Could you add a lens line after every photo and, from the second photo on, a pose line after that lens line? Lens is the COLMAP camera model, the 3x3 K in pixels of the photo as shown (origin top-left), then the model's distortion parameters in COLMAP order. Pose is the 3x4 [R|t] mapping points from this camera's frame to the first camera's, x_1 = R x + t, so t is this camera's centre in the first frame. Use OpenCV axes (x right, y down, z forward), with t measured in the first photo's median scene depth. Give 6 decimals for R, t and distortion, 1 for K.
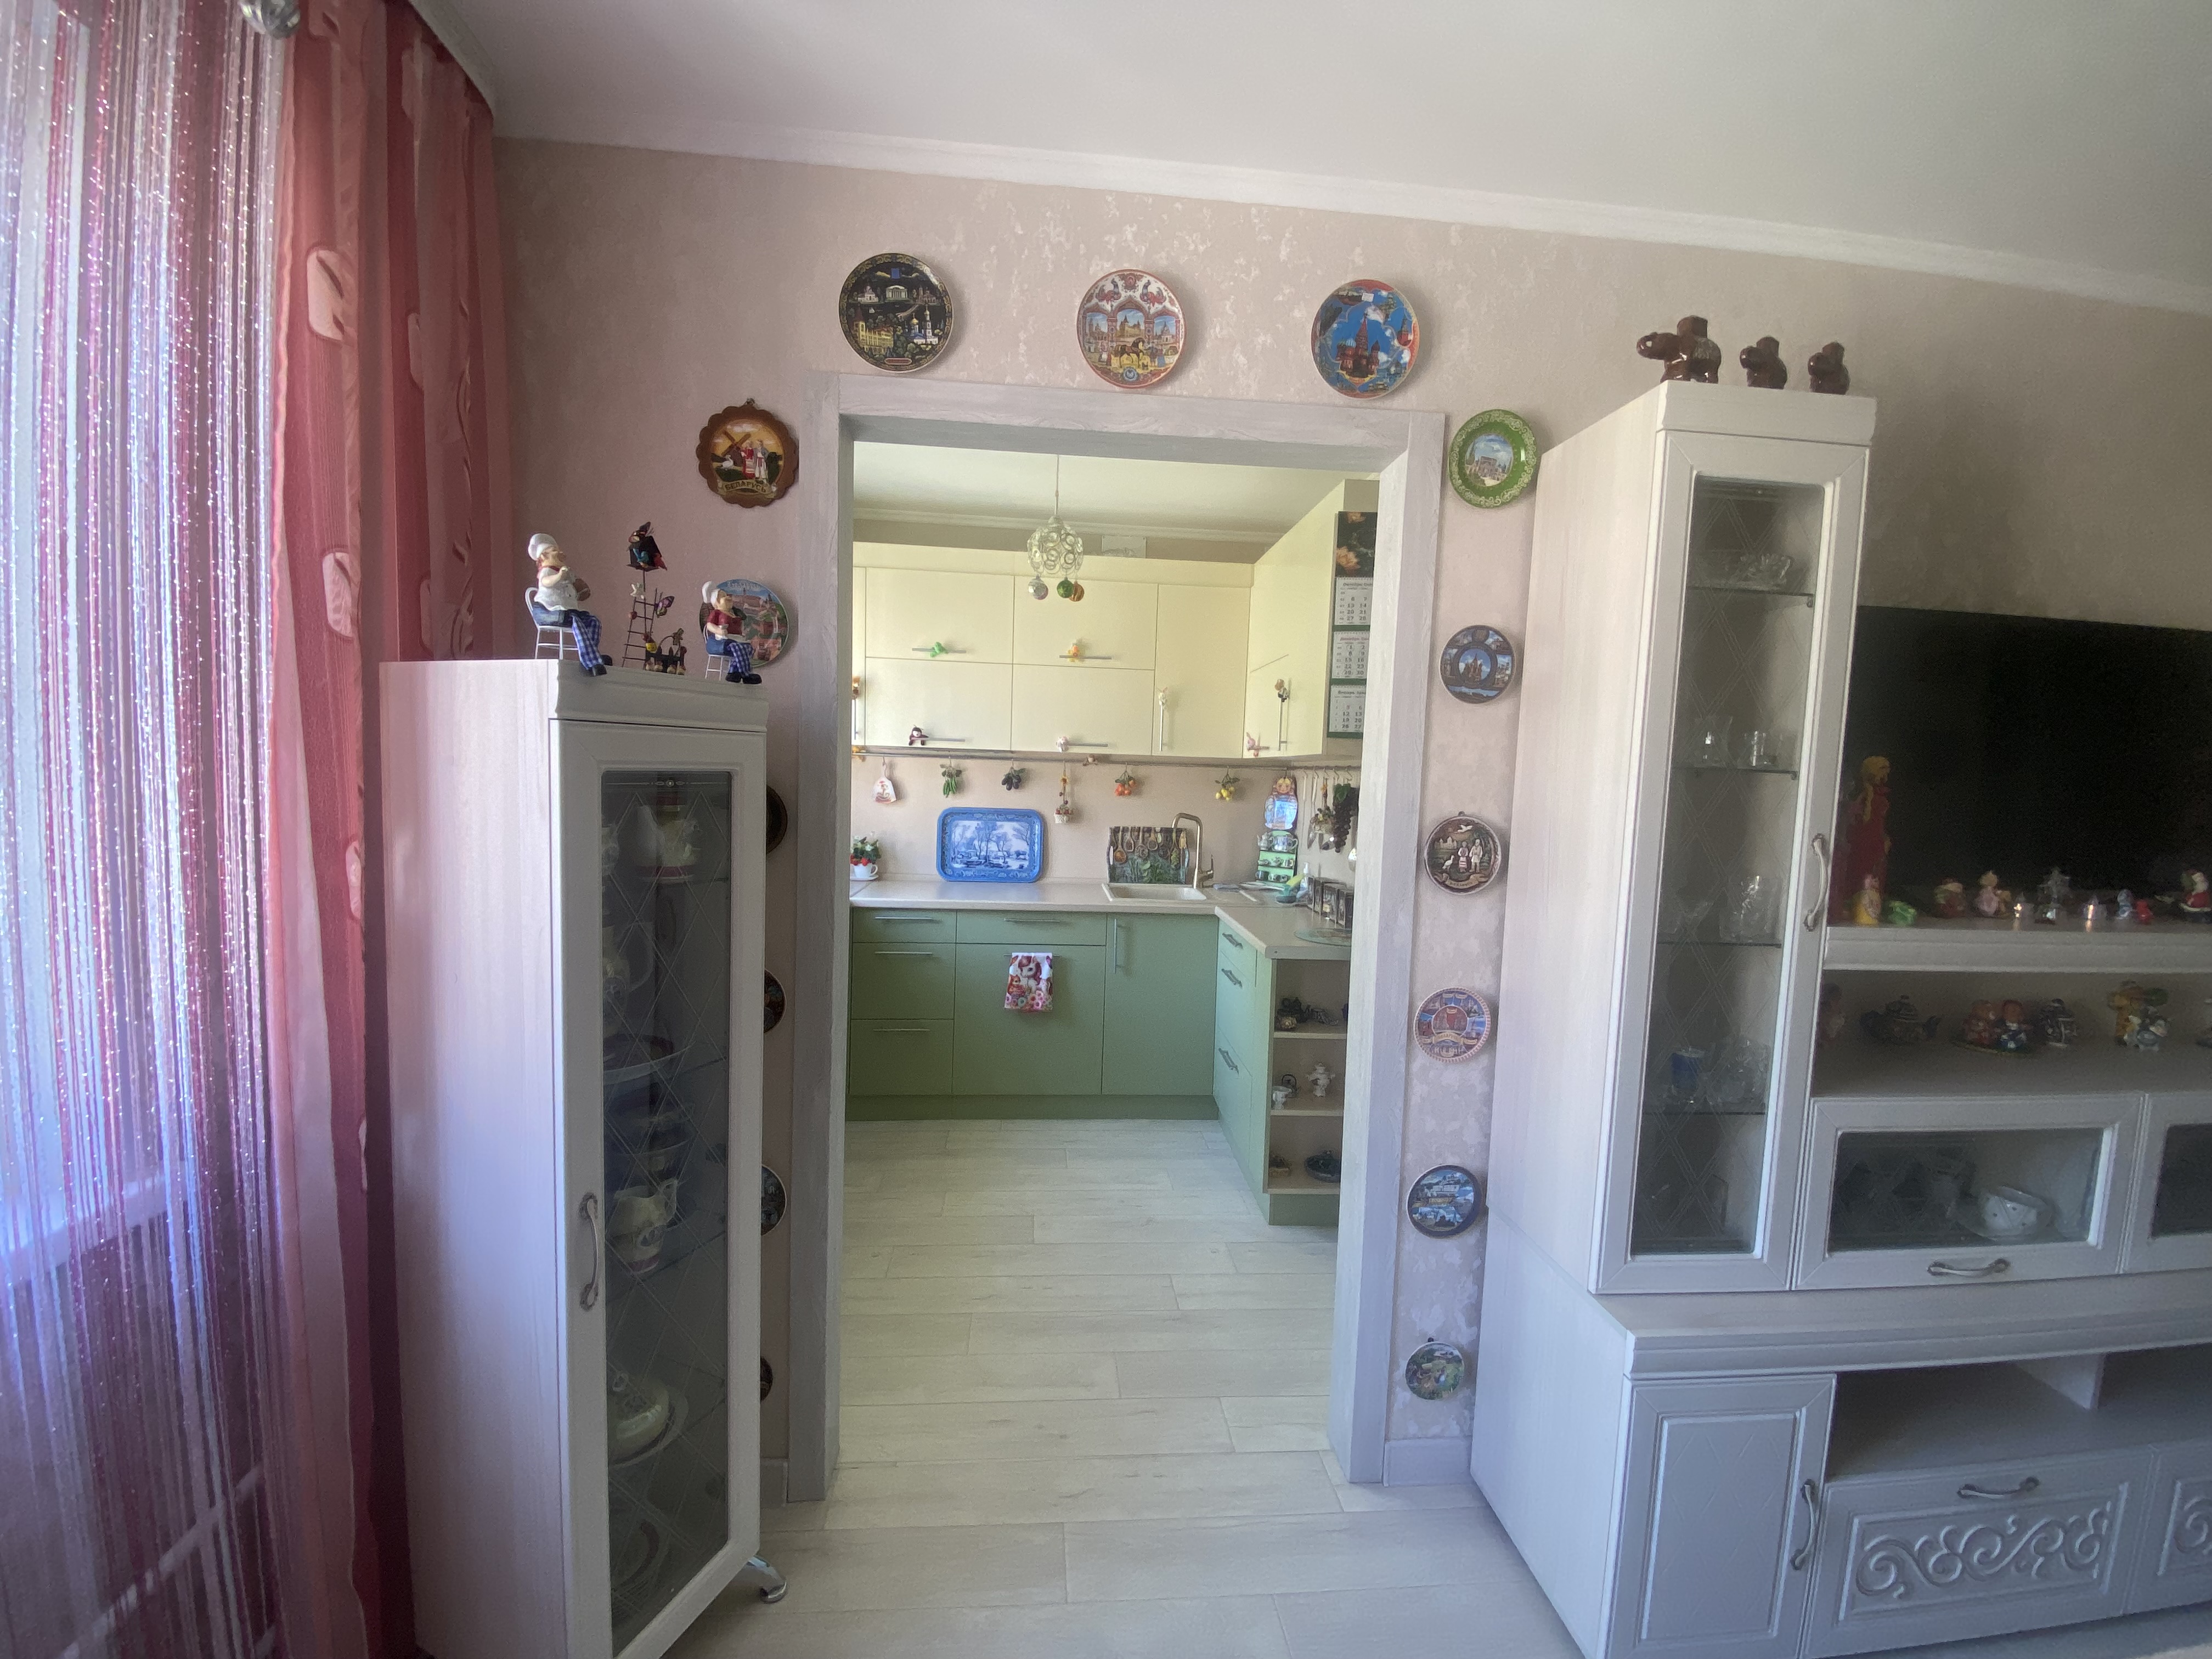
lens RADIAL K [[886.9, 0, 1110.3], [0, 886.9, 834.3], [0, 0, 1]] dist [-0.015448, -0.001260]
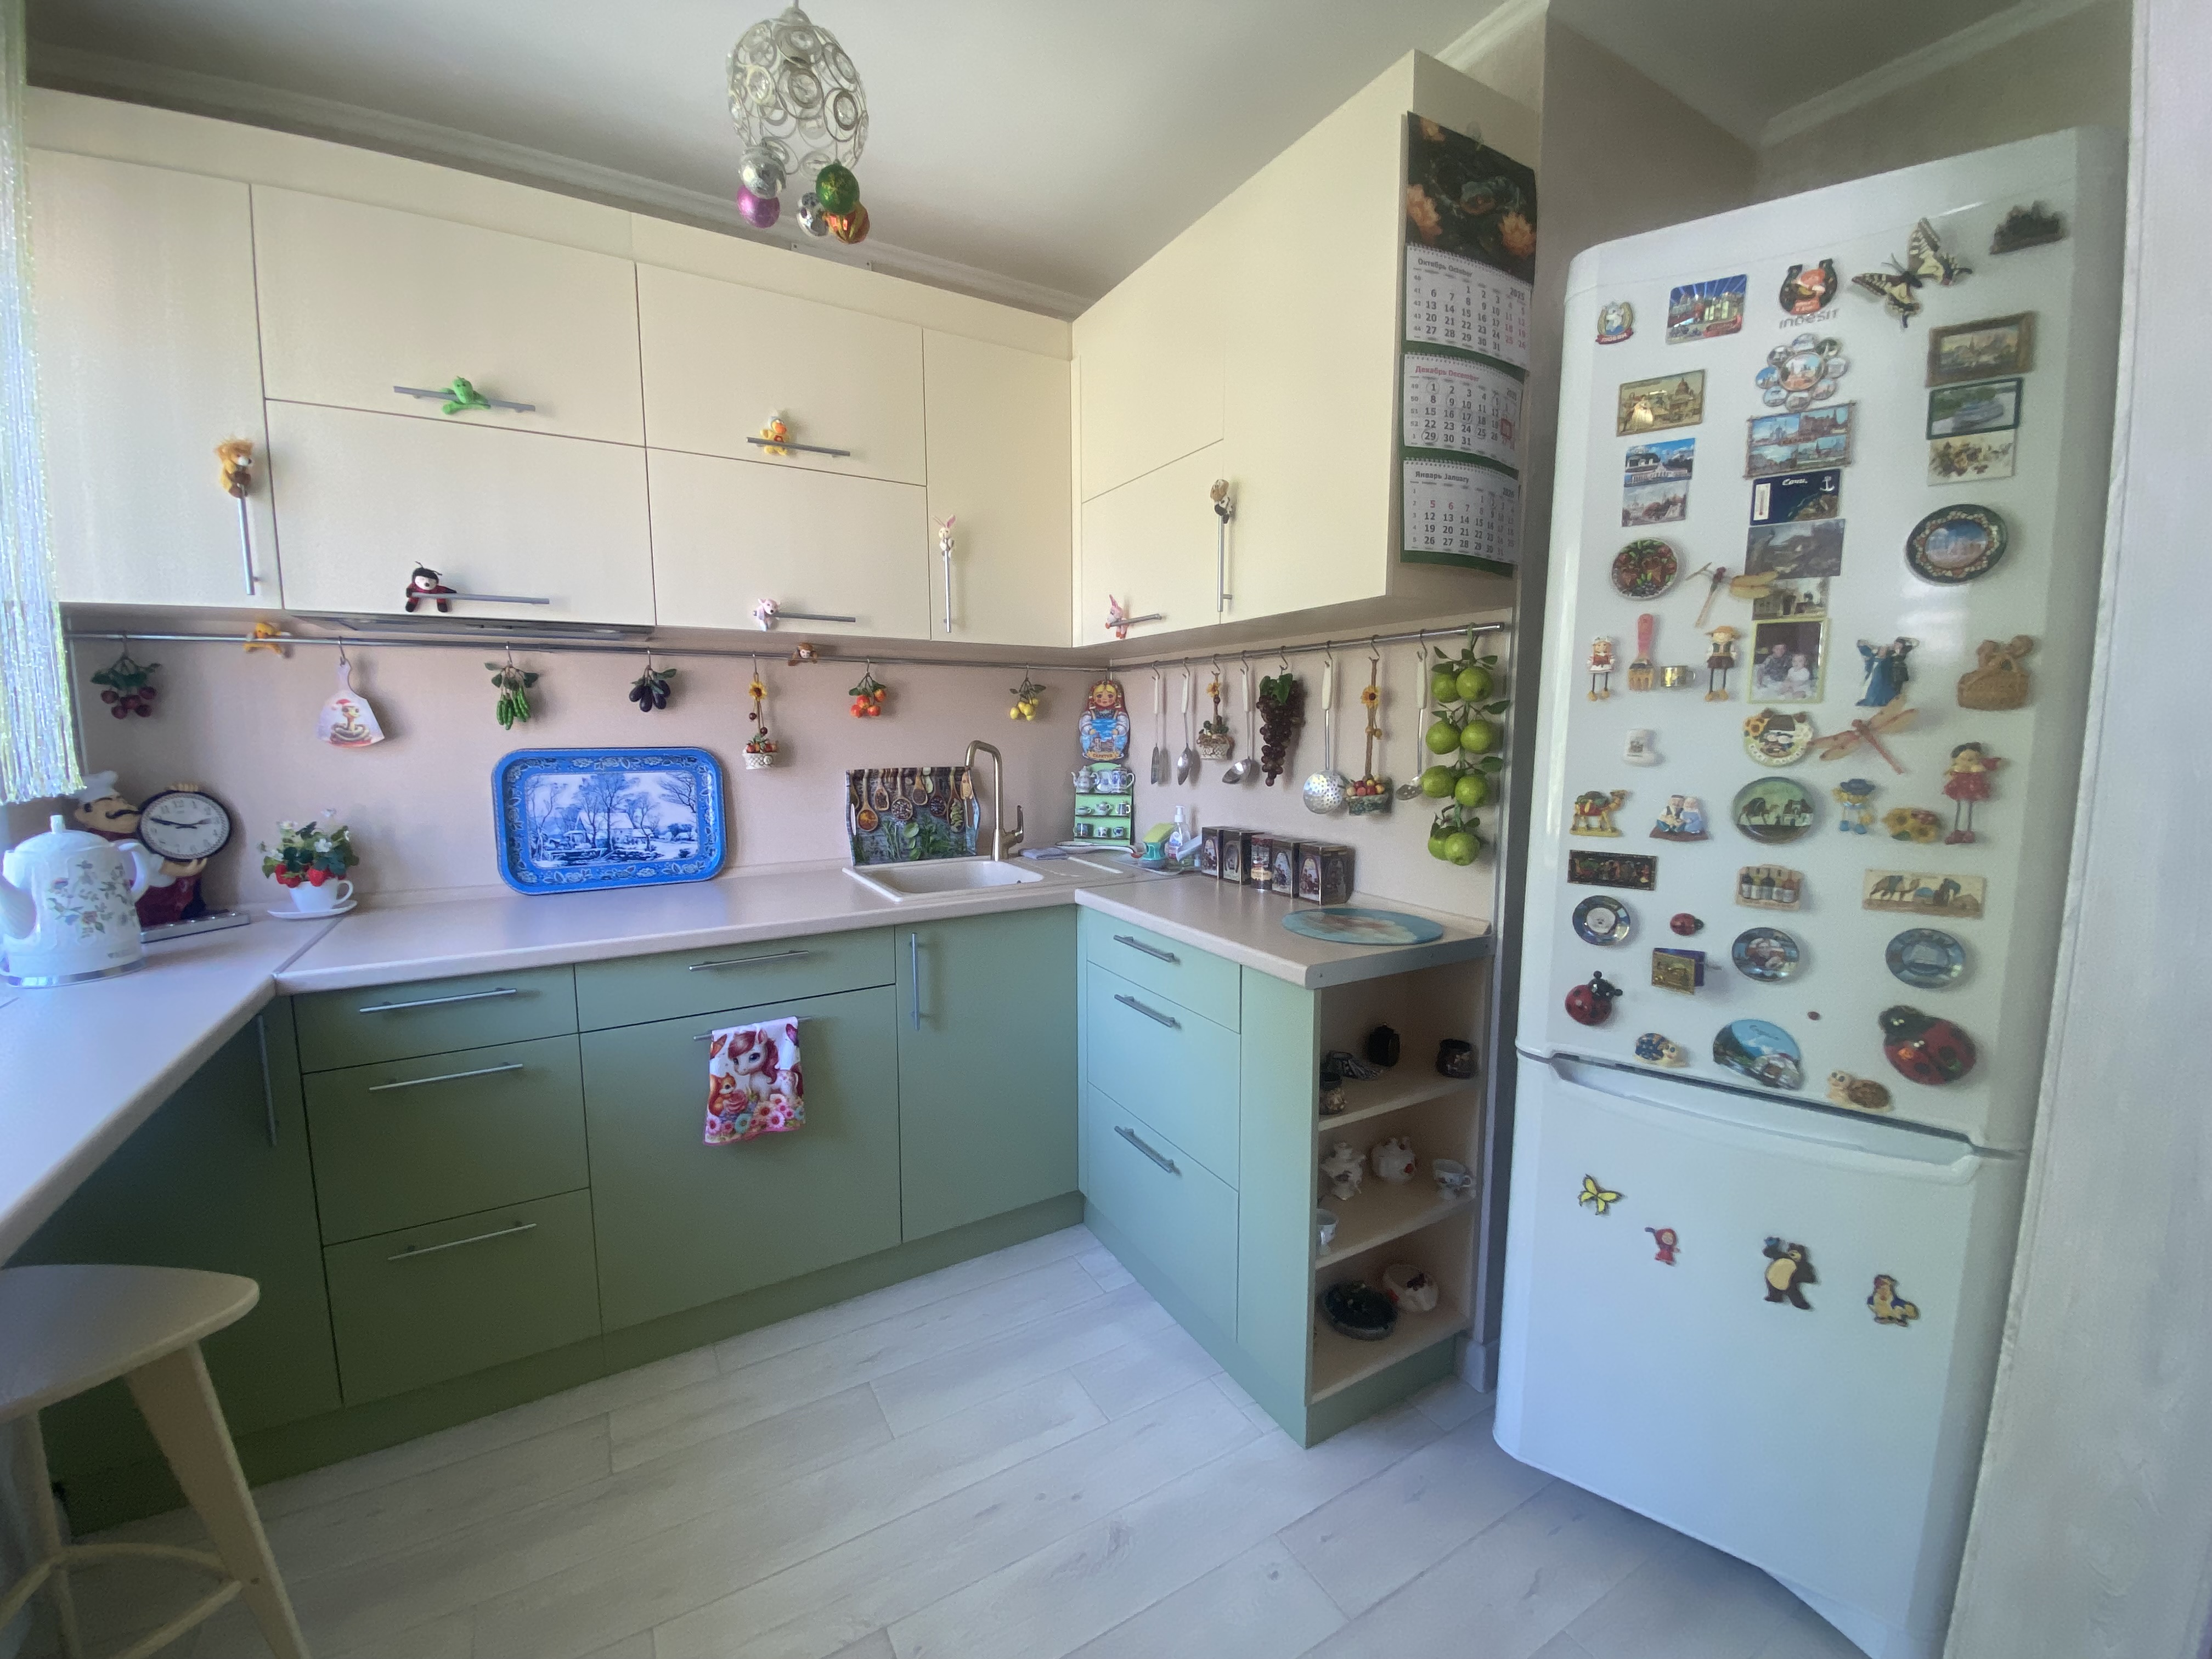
lens RADIAL K [[886.9, 0, 1118.0], [0, 886.9, 835.2], [0, 0, 1]] dist [-0.015448, -0.001260]
pose [[0.895595, -0.087296, 0.436221, -0.098616], [0.061589, 0.995446, 0.072759, 0.002500], [-0.440586, -0.038296, 0.896893, 0.402653]]
